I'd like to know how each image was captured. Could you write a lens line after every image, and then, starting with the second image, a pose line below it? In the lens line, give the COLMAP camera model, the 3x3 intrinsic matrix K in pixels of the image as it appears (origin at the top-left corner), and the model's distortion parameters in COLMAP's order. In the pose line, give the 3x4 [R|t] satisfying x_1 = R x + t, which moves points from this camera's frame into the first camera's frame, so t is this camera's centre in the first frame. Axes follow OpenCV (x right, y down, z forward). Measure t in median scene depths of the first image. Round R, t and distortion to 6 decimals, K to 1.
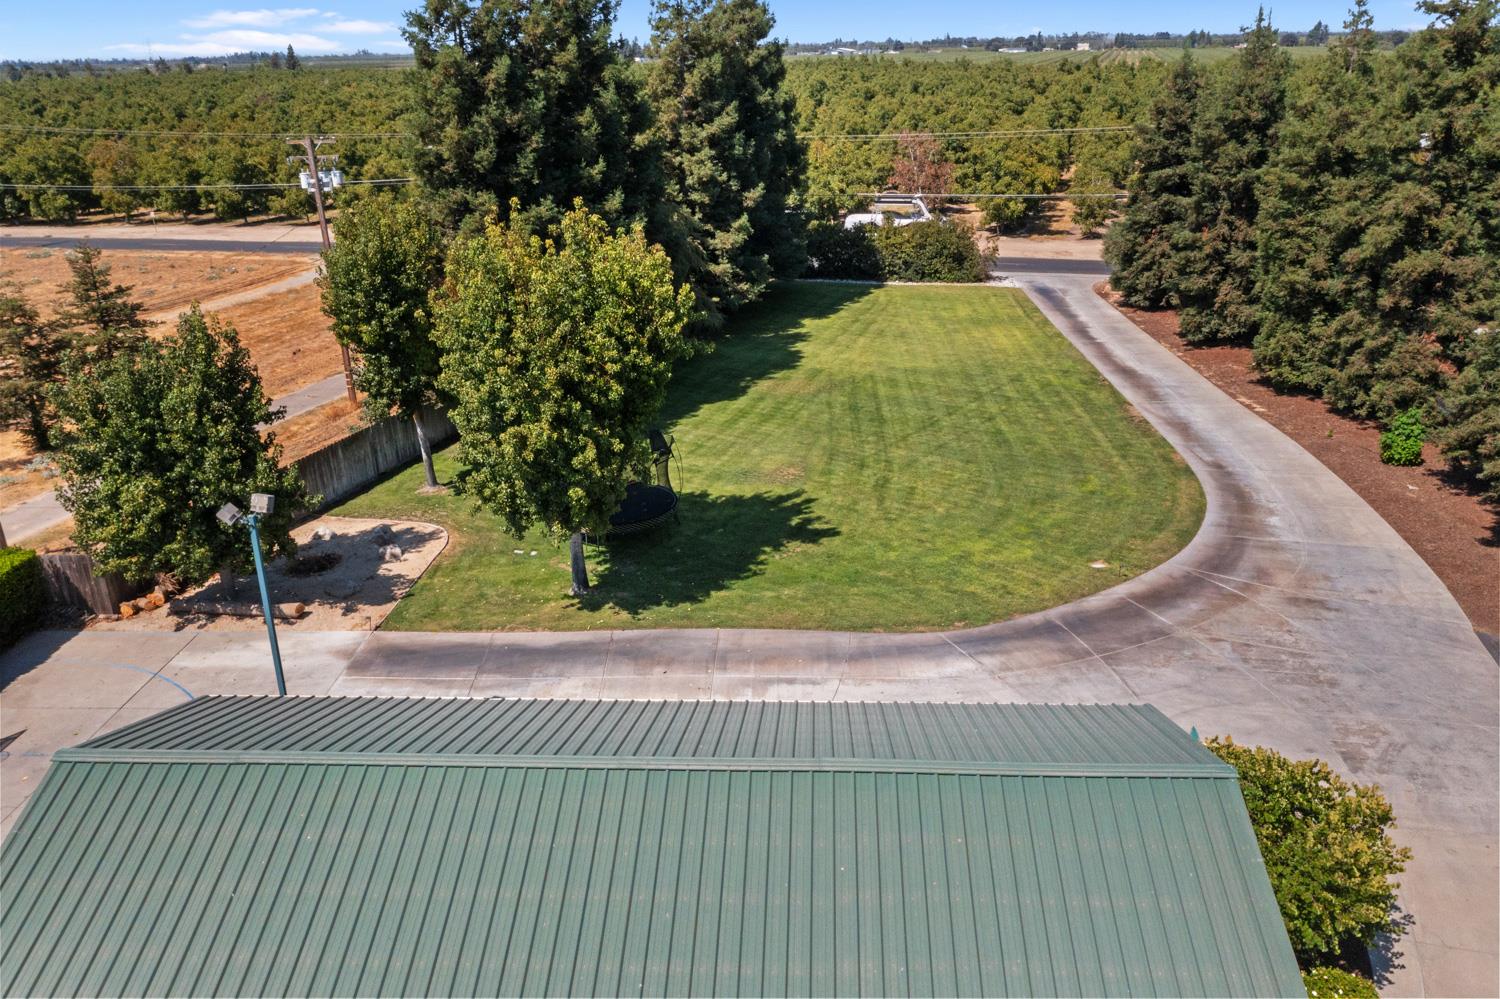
lens RADIAL K [[1171.4, 0, 727.8], [0, 1171.4, 525.2], [0, 0, 1]] dist [-0.025878, 0.003596]
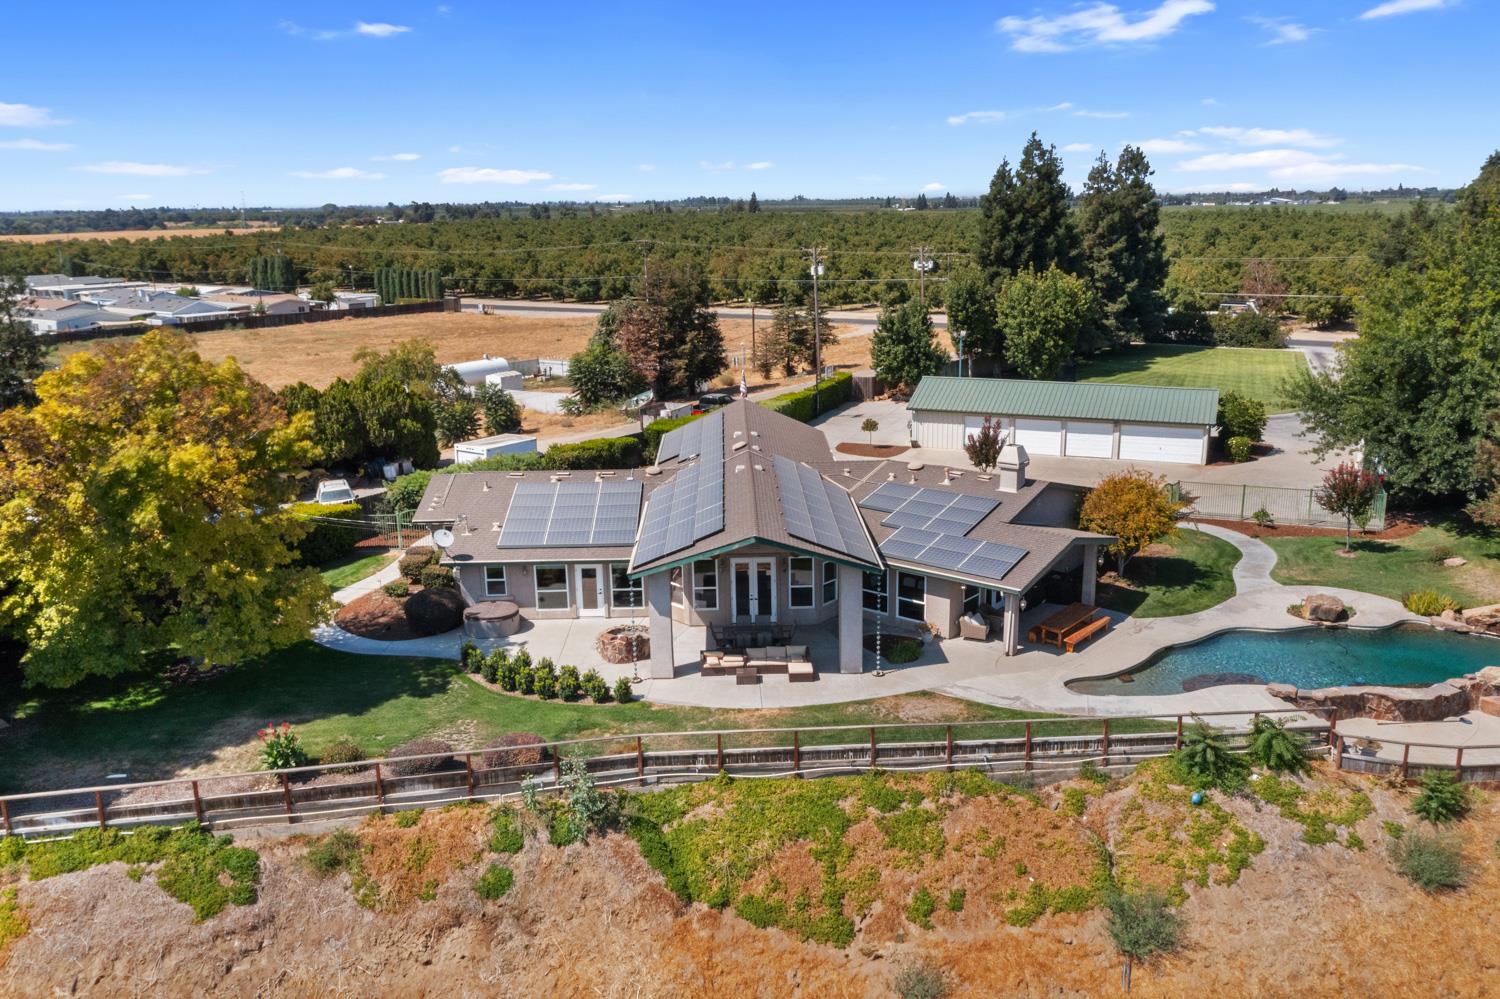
lens RADIAL K [[1171.4, 0, 727.8], [0, 1171.4, 525.2], [0, 0, 1]] dist [-0.025878, 0.003596]
pose [[0.943041, 0.091358, -0.319886, 0.046969], [-0.126914, 0.987630, -0.092087, 0.363544], [0.307516, 0.127440, 0.942970, -0.940778]]
